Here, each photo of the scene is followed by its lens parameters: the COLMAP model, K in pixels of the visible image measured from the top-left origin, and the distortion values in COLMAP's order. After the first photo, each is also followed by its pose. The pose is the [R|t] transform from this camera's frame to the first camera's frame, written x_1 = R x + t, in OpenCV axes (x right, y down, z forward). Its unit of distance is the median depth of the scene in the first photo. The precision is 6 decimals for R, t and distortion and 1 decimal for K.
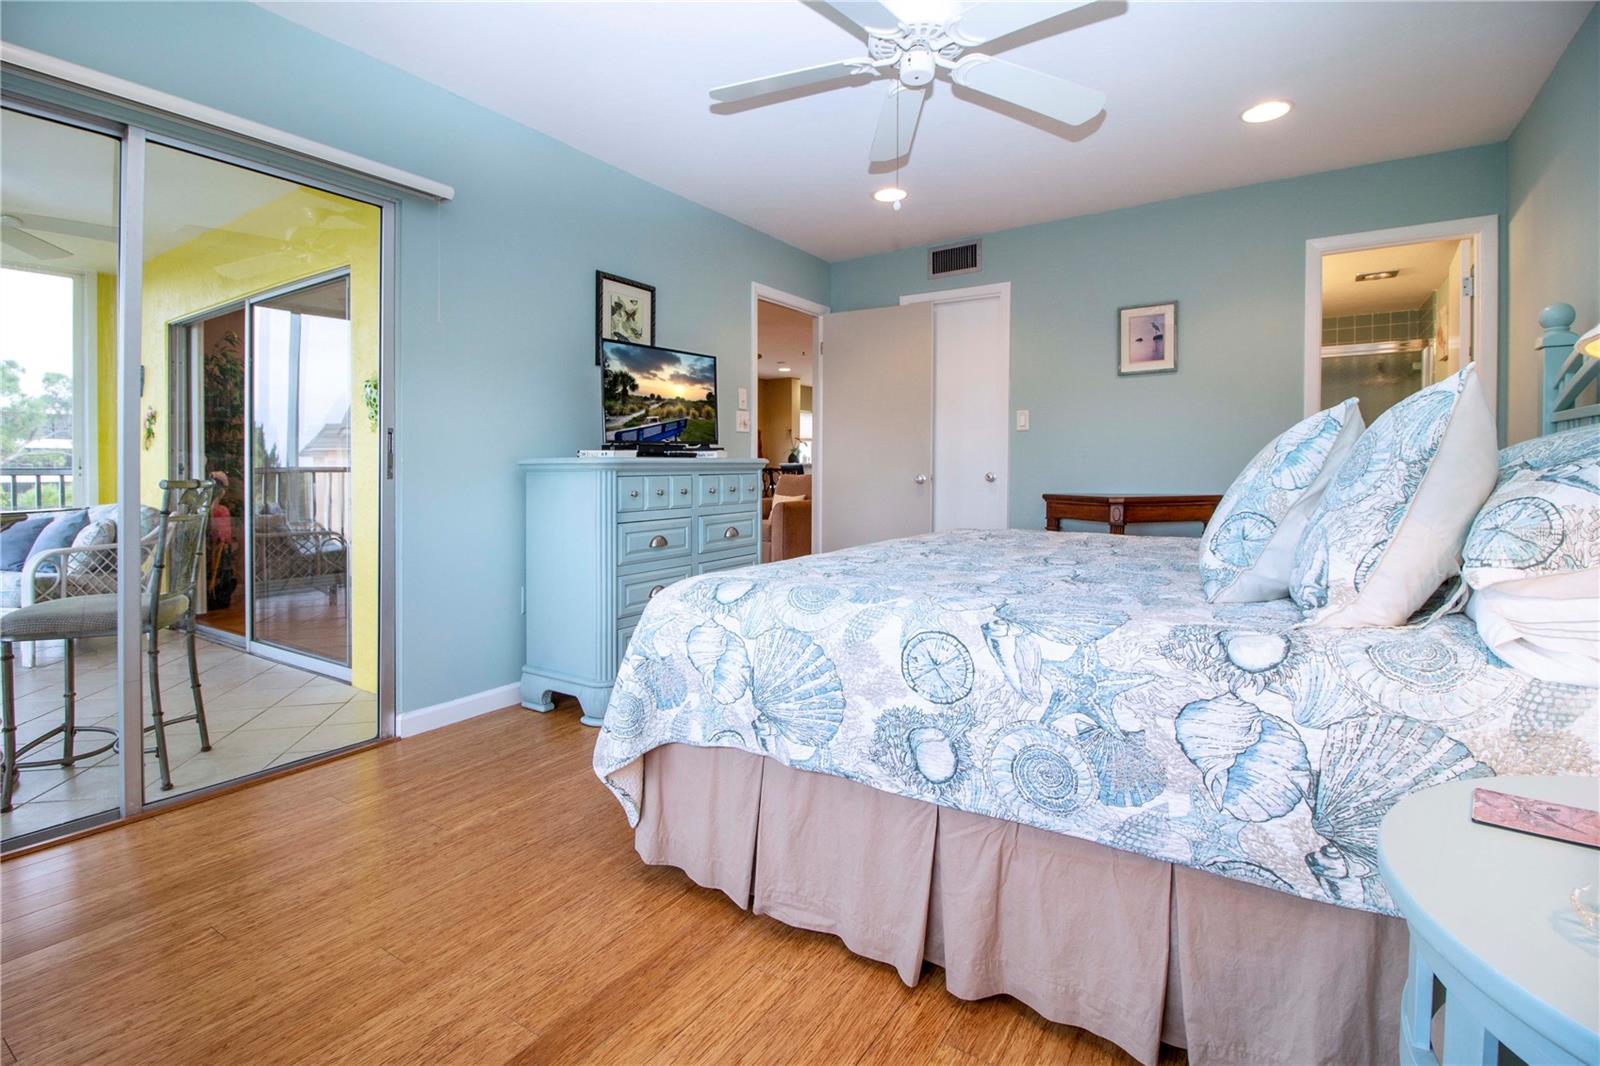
lens RADIAL K [[751.4, 0, 804.4], [0, 751.4, 482.7], [0, 0, 1]] dist [-0.000015, -0.012315]
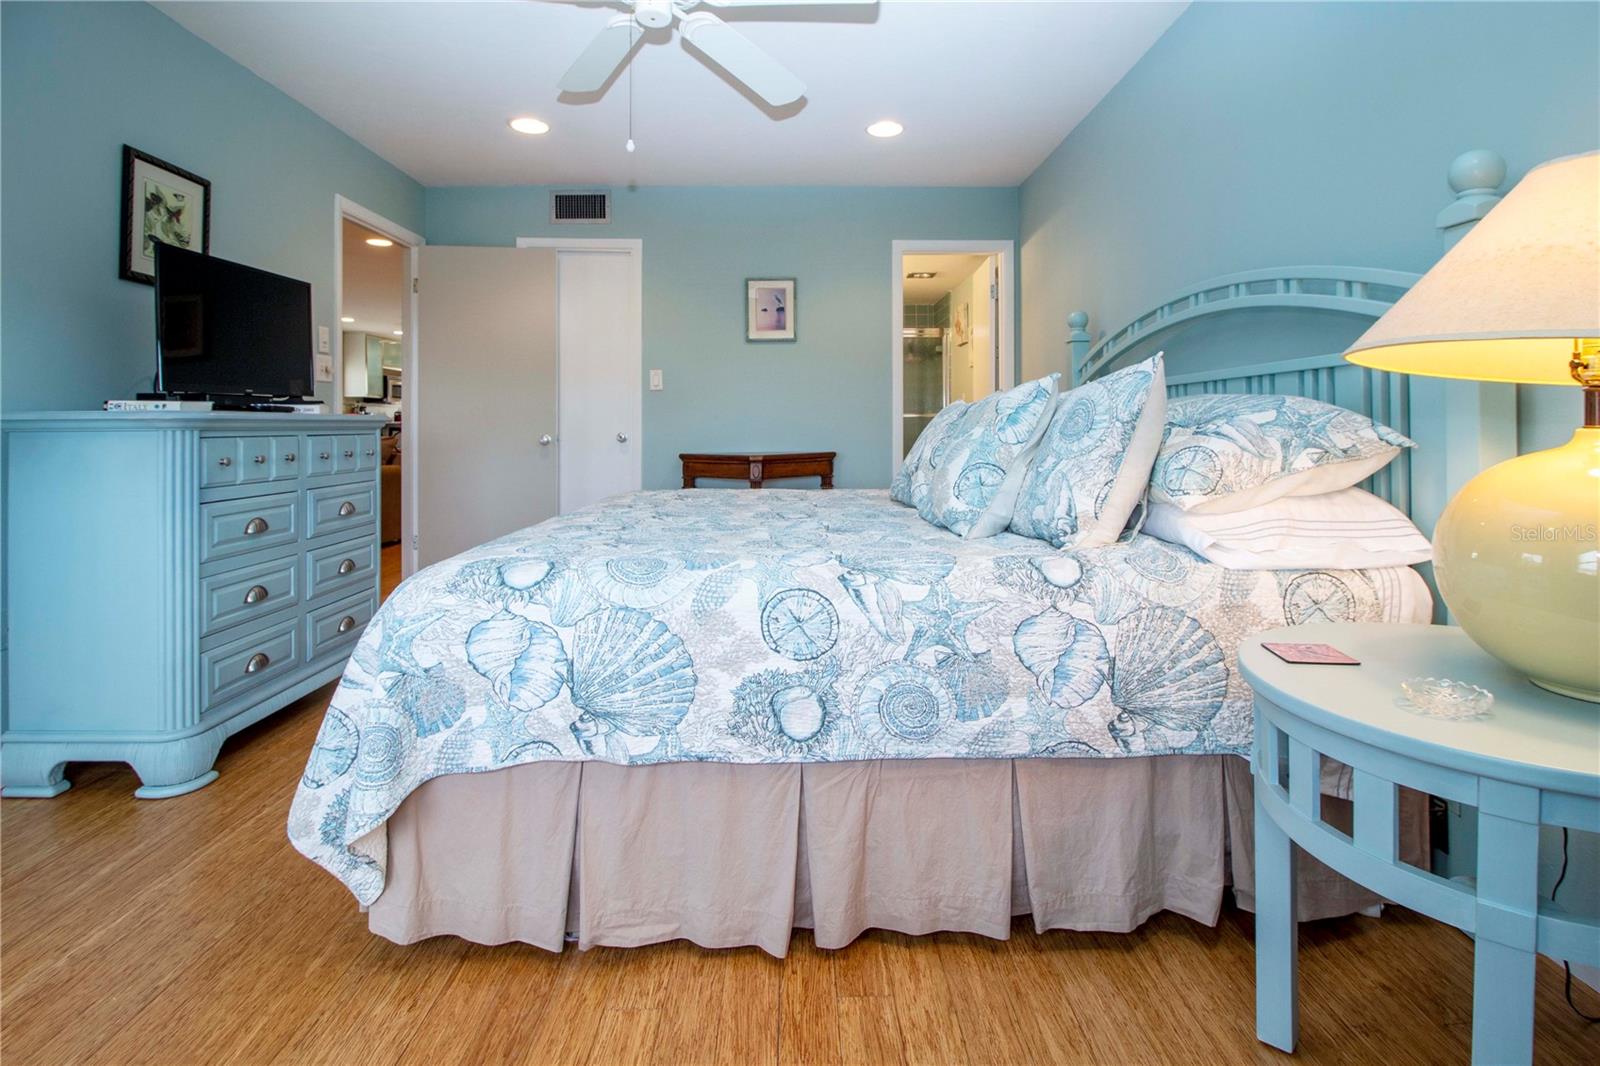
lens RADIAL K [[775.0, 0, 808.9], [0, 775.0, 426.0], [0, 0, 1]] dist [0.001357, -0.010262]
pose [[0.821089, 0.003056, 0.570792, -0.360465], [0.010340, 0.999742, -0.020227, 0.002016], [-0.570706, 0.022510, 0.820846, 0.124262]]
